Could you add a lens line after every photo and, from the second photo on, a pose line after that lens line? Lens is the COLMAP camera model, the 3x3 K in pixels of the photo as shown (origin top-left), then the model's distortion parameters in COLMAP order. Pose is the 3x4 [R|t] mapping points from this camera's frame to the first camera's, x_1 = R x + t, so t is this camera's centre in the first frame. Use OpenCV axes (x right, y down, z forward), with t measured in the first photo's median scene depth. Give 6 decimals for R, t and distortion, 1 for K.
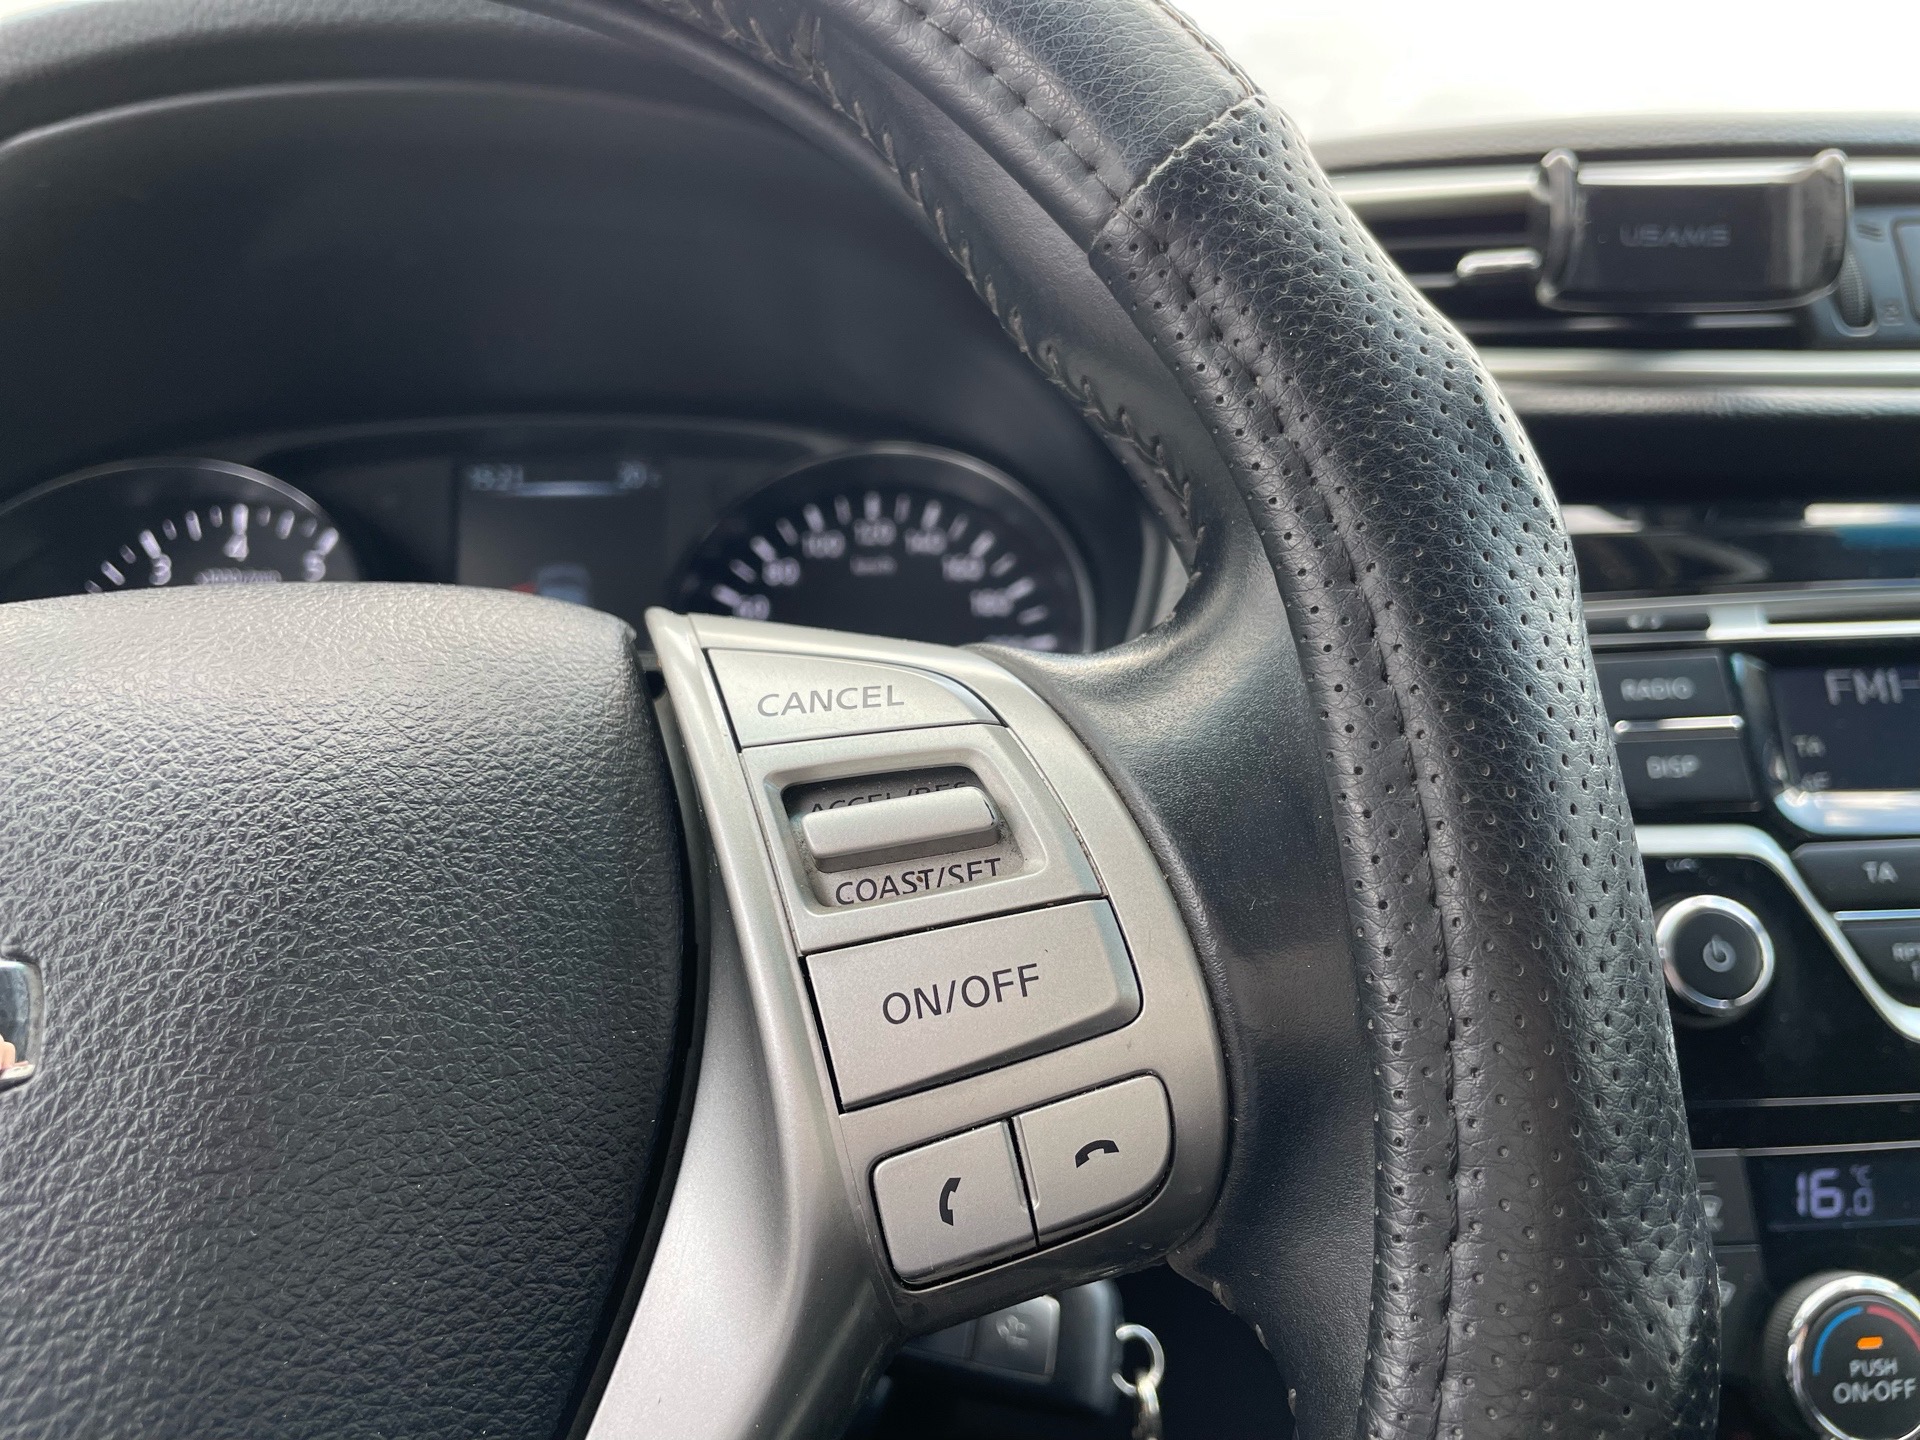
lens RADIAL K [[1628.2, 0, 938.2], [0, 1628.2, 686.2], [0, 0, 1]] dist [0.011148, -0.057625]
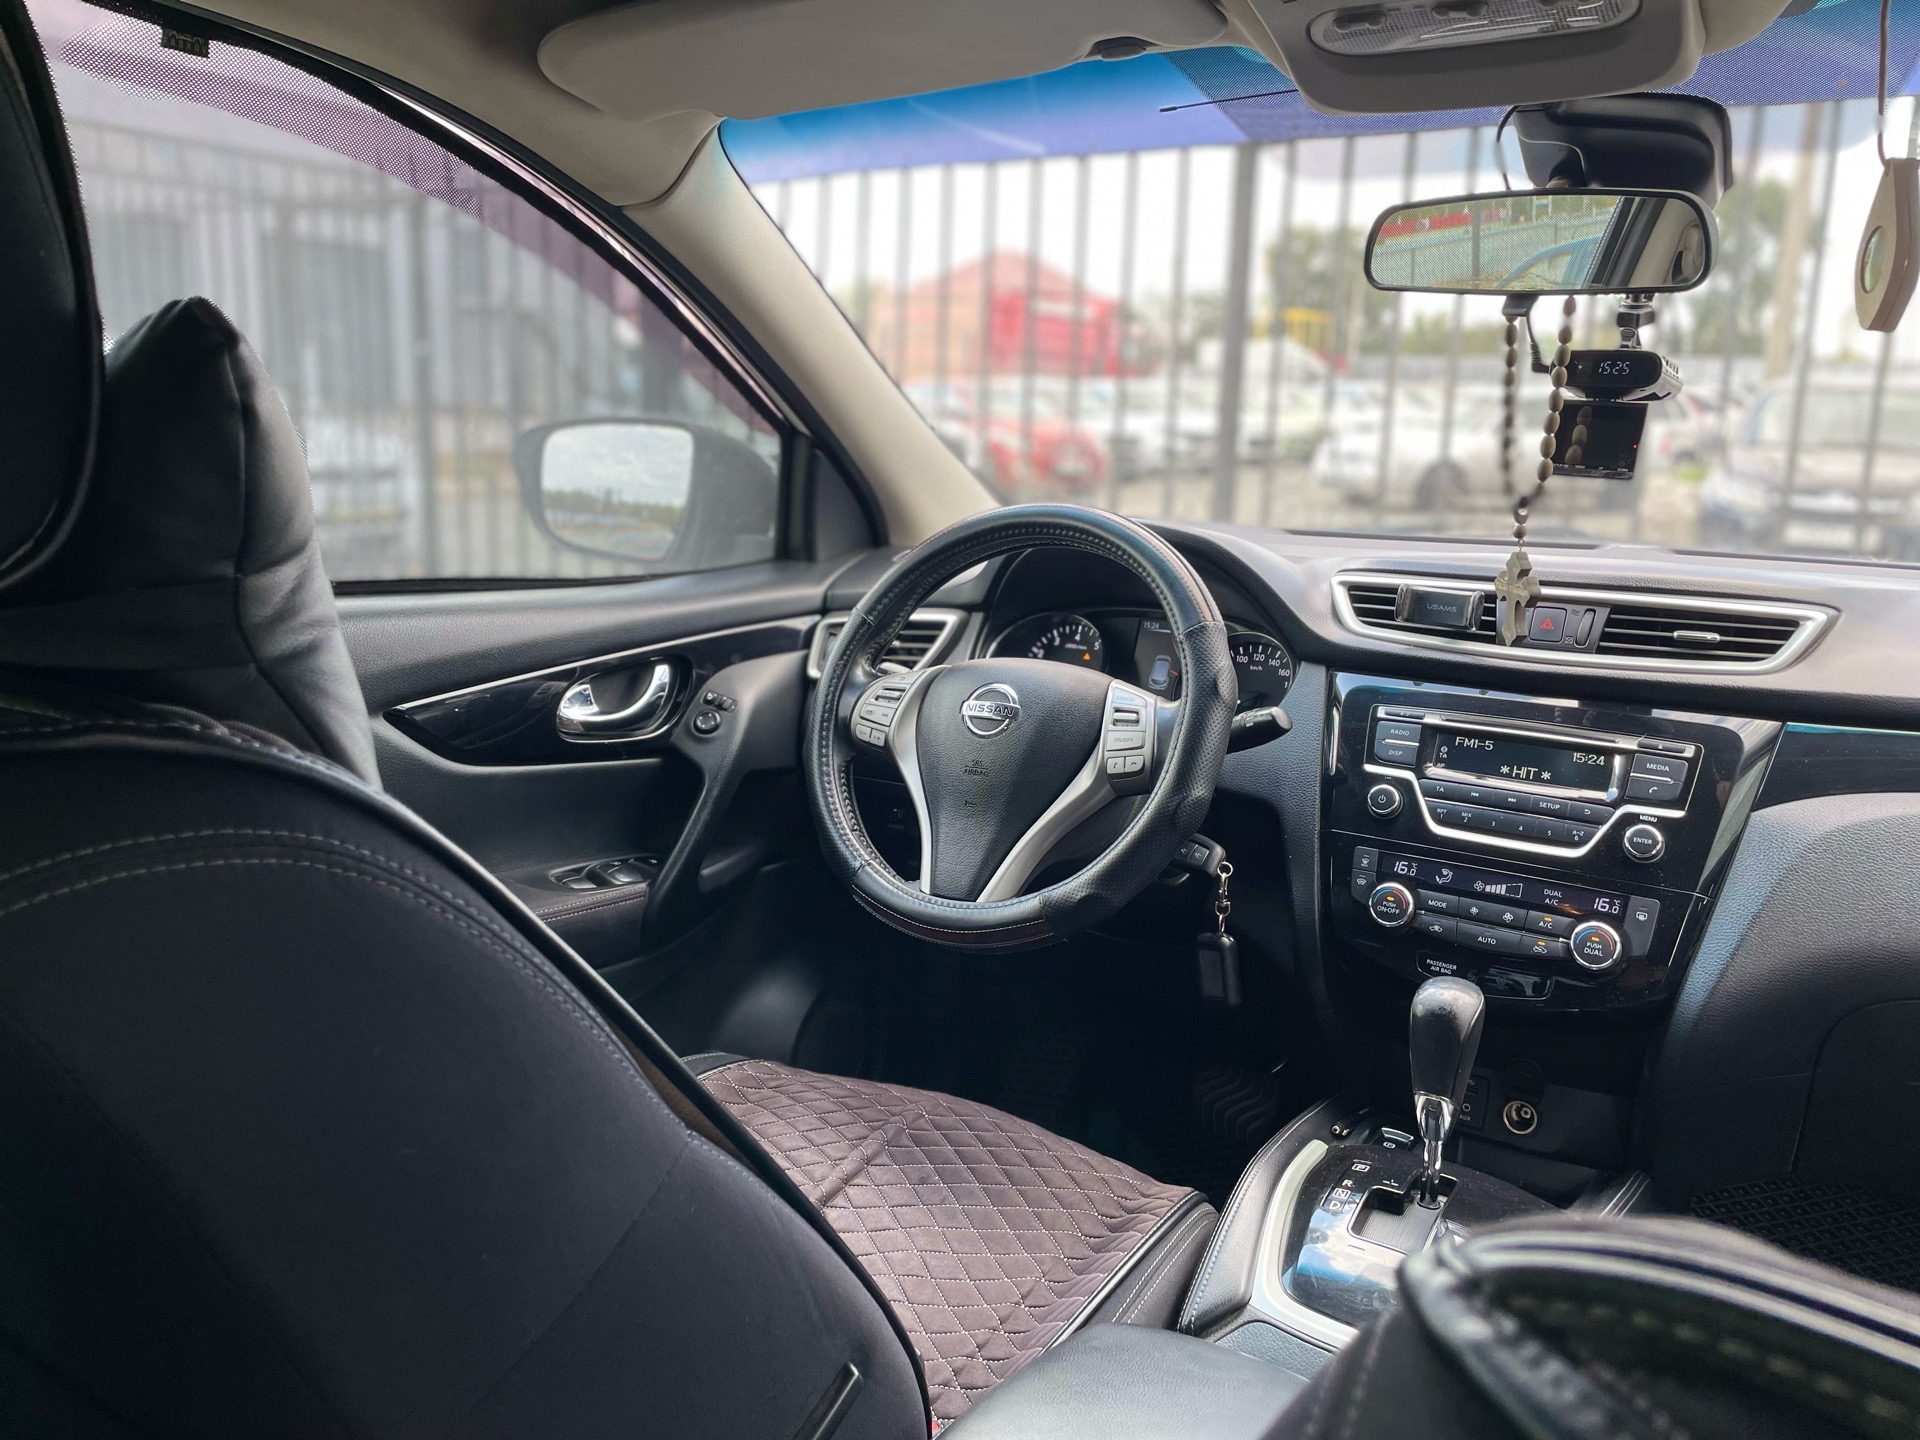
lens RADIAL K [[1438.8, 0, 965.4], [0, 1438.8, 703.3], [0, 0, 1]] dist [0.090200, -0.112983]
pose [[0.843801, 0.145544, -0.516542, 1.378681], [-0.142587, 0.988728, 0.045667, -0.078745], [0.517367, 0.035118, 0.855043, -2.460888]]
